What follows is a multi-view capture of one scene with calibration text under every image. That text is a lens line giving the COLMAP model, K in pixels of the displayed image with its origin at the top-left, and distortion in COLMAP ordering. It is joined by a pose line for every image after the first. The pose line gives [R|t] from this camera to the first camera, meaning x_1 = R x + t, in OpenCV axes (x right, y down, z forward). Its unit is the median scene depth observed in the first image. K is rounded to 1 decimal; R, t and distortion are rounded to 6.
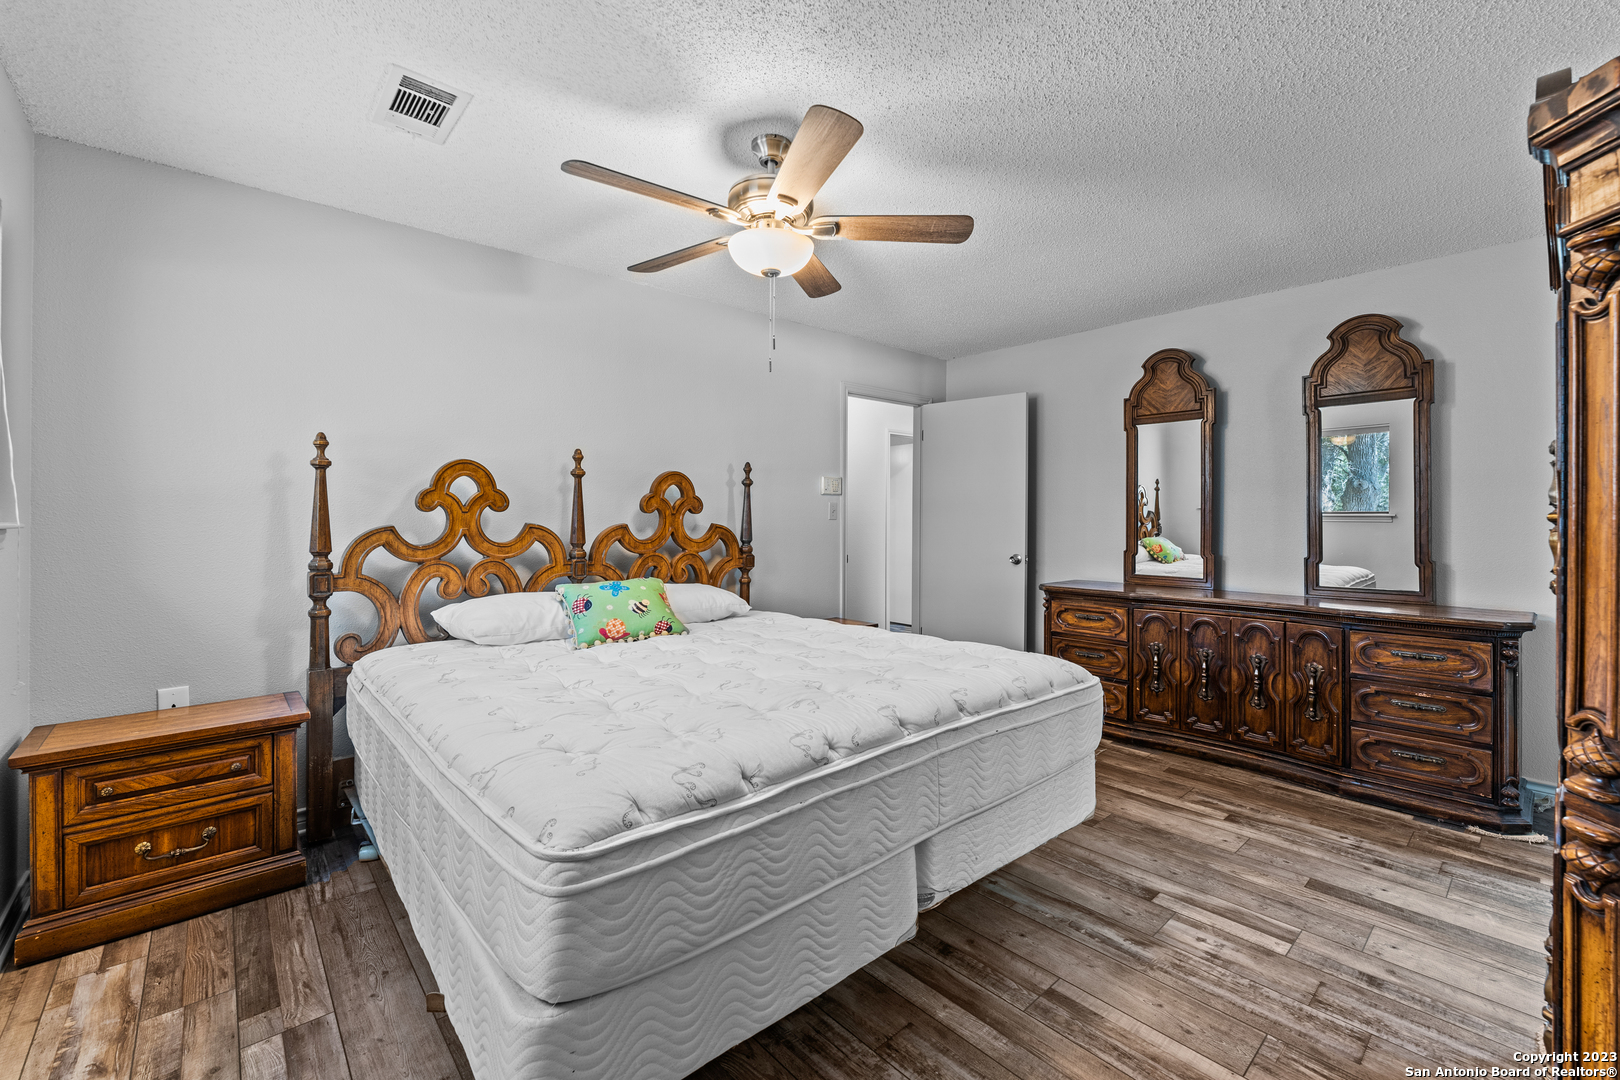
lens RADIAL K [[664.1, 0, 810.6], [0, 664.1, 526.8], [0, 0, 1]] dist [0.001329, 0.000291]
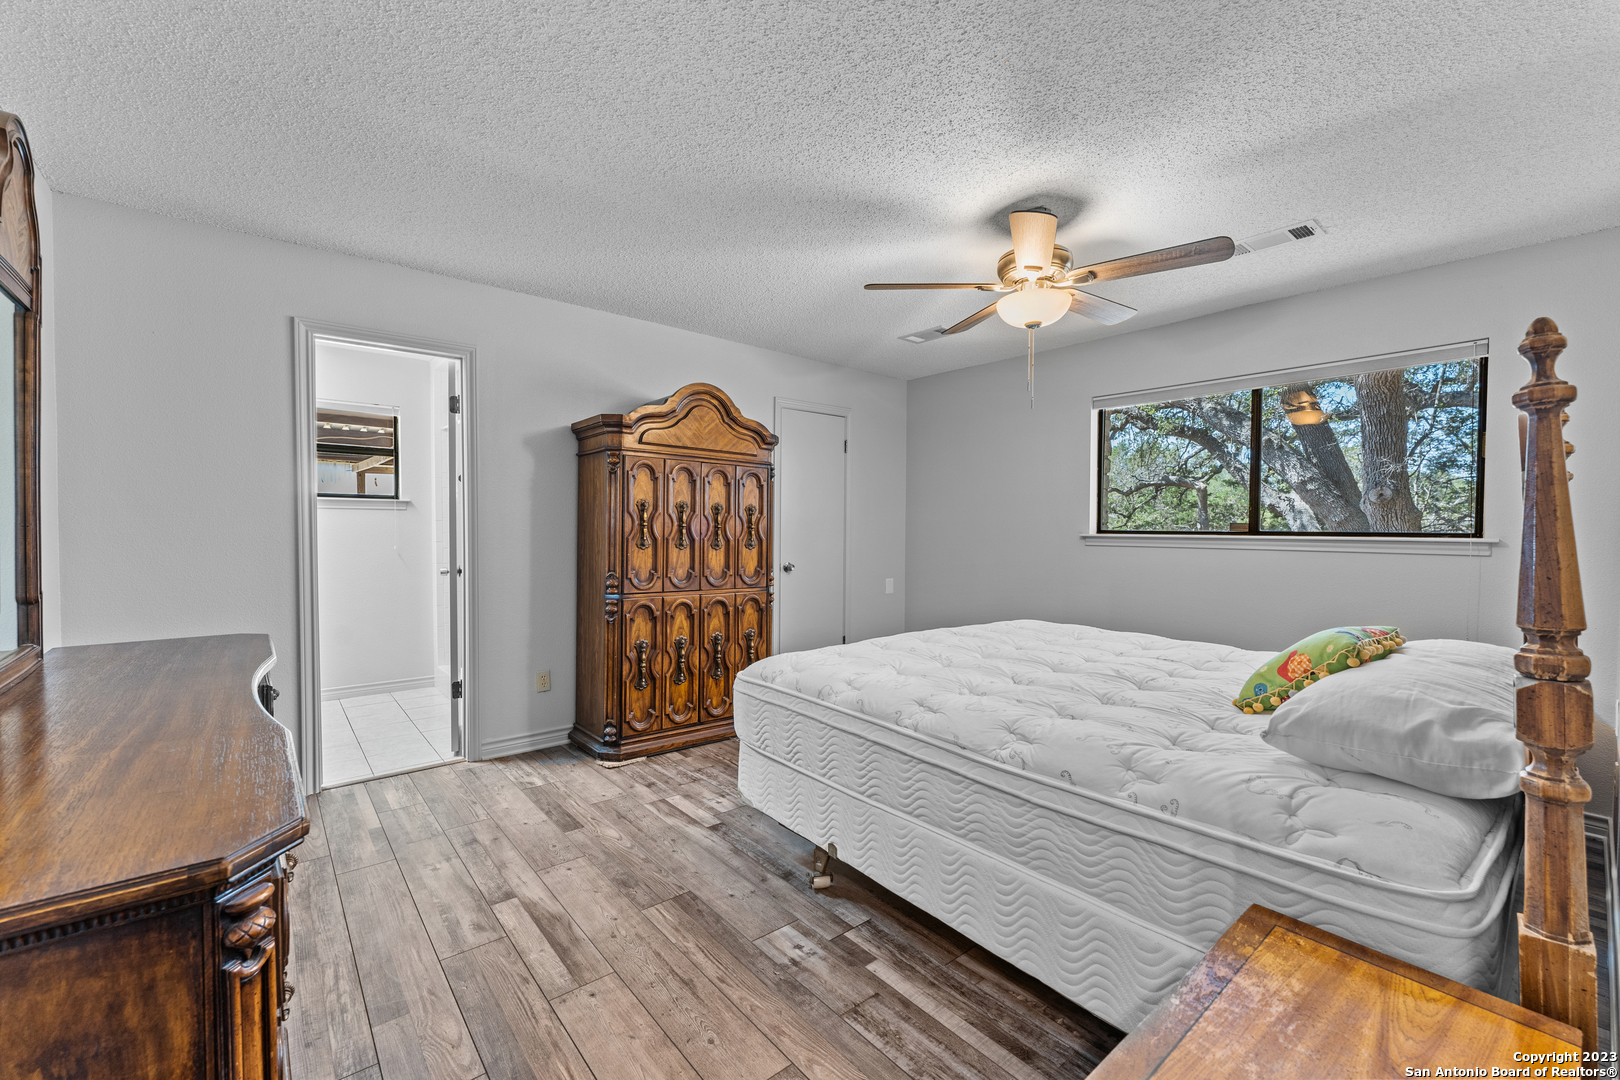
lens RADIAL K [[664.1, 0, 809.7], [0, 664.1, 535.2], [0, 0, 1]] dist [0.001329, 0.000291]
pose [[-0.999734, -0.014822, 0.017642, 0.337026], [-0.014351, 0.999544, 0.026575, -0.035959], [-0.018028, 0.026314, -0.999491, 2.358134]]
